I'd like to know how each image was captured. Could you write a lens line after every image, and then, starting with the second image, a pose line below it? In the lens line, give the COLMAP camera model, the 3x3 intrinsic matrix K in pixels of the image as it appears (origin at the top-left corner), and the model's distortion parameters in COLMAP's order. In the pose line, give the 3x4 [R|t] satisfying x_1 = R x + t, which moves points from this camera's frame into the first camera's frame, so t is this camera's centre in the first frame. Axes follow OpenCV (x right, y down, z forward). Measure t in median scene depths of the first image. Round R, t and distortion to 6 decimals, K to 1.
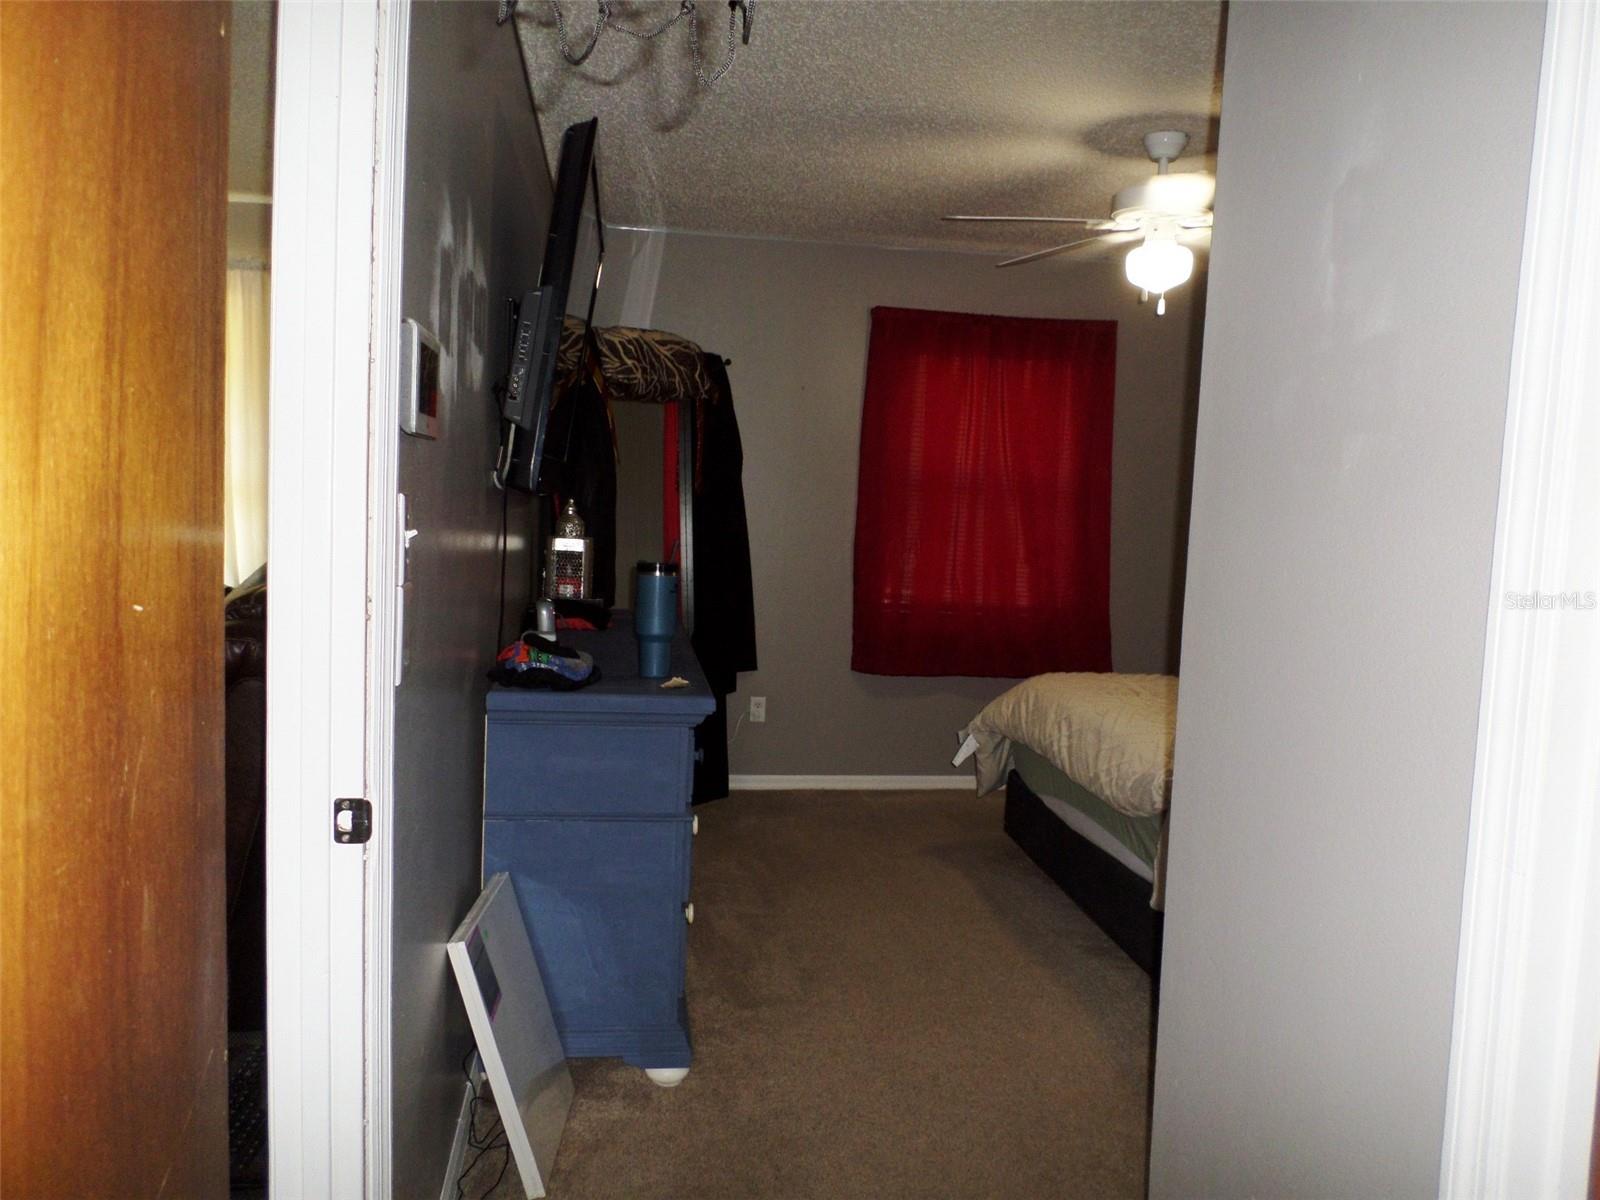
lens RADIAL K [[1232.2, 0, 799.8], [0, 1232.2, 596.2], [0, 0, 1]] dist [-0.016739, -0.002300]
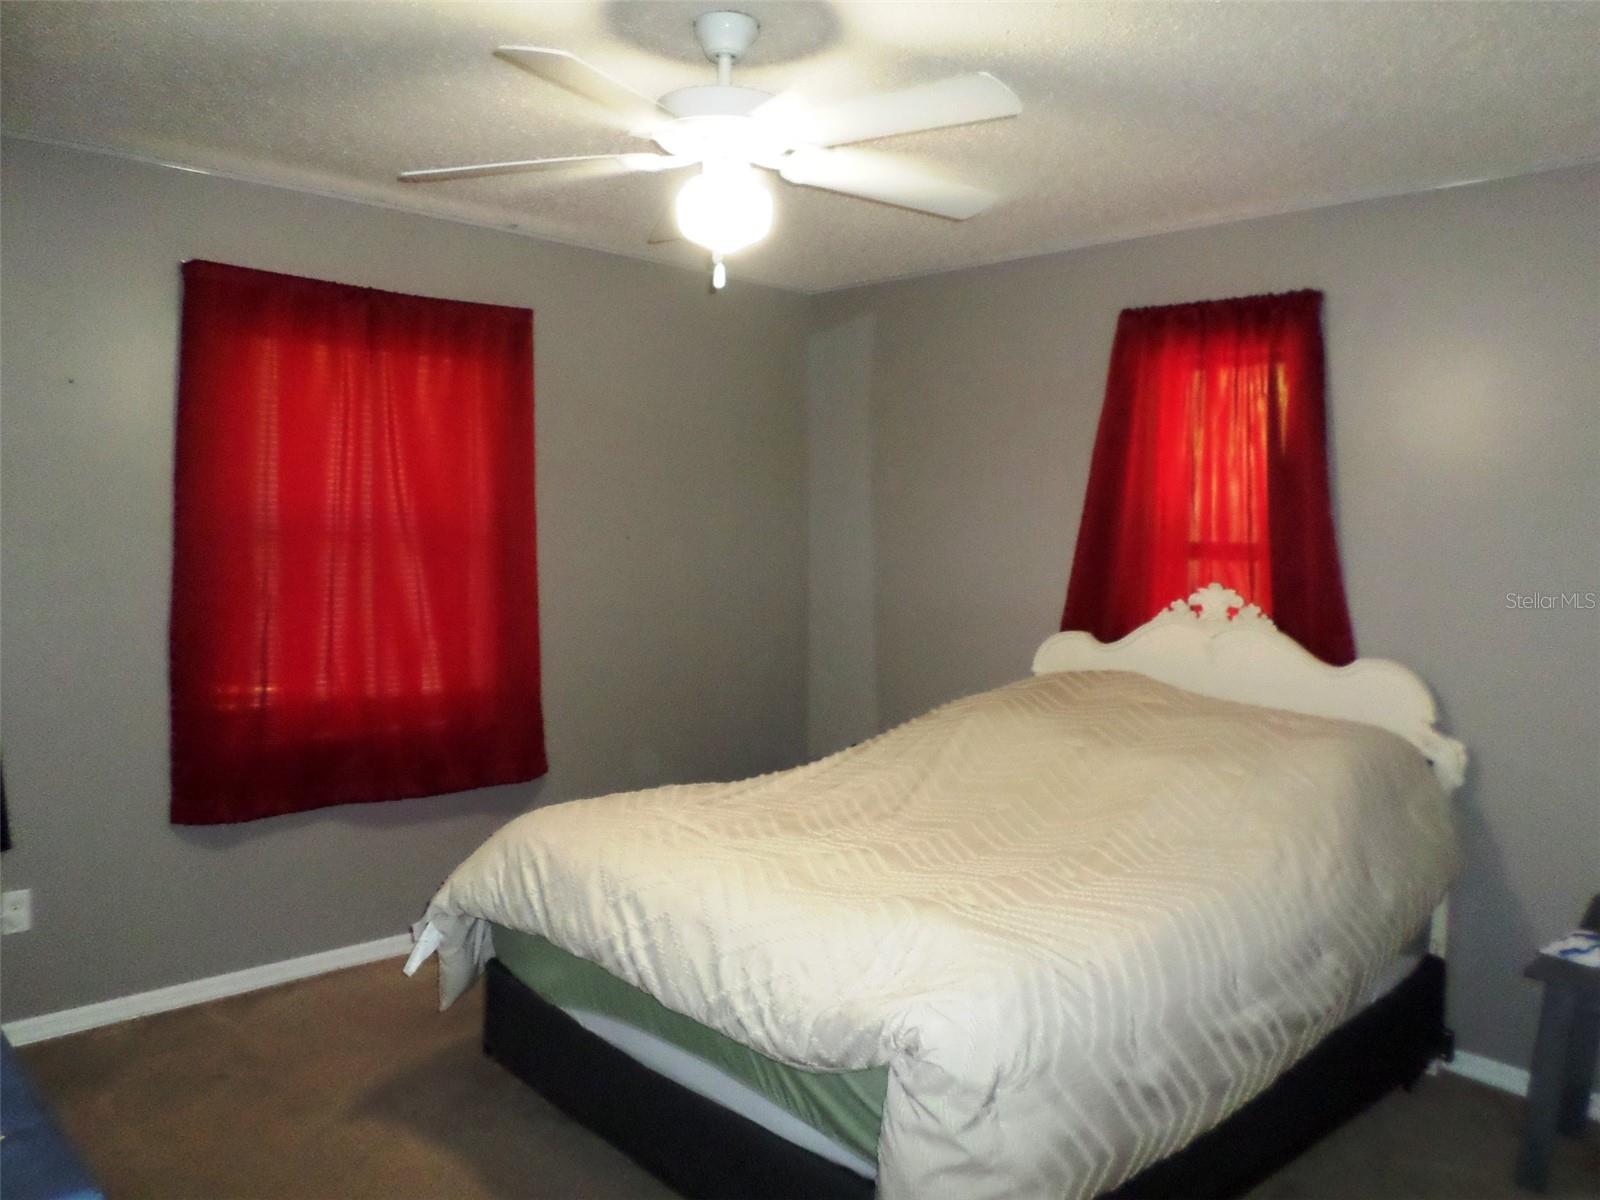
lens RADIAL K [[1232.2, 0, 791.8], [0, 1232.2, 566.4], [0, 0, 1]] dist [-0.016739, -0.002300]
pose [[0.828440, -0.042549, 0.558460, -0.059616], [0.065078, 0.997669, -0.020528, -0.051079], [-0.556284, 0.053350, 0.829278, 0.383159]]
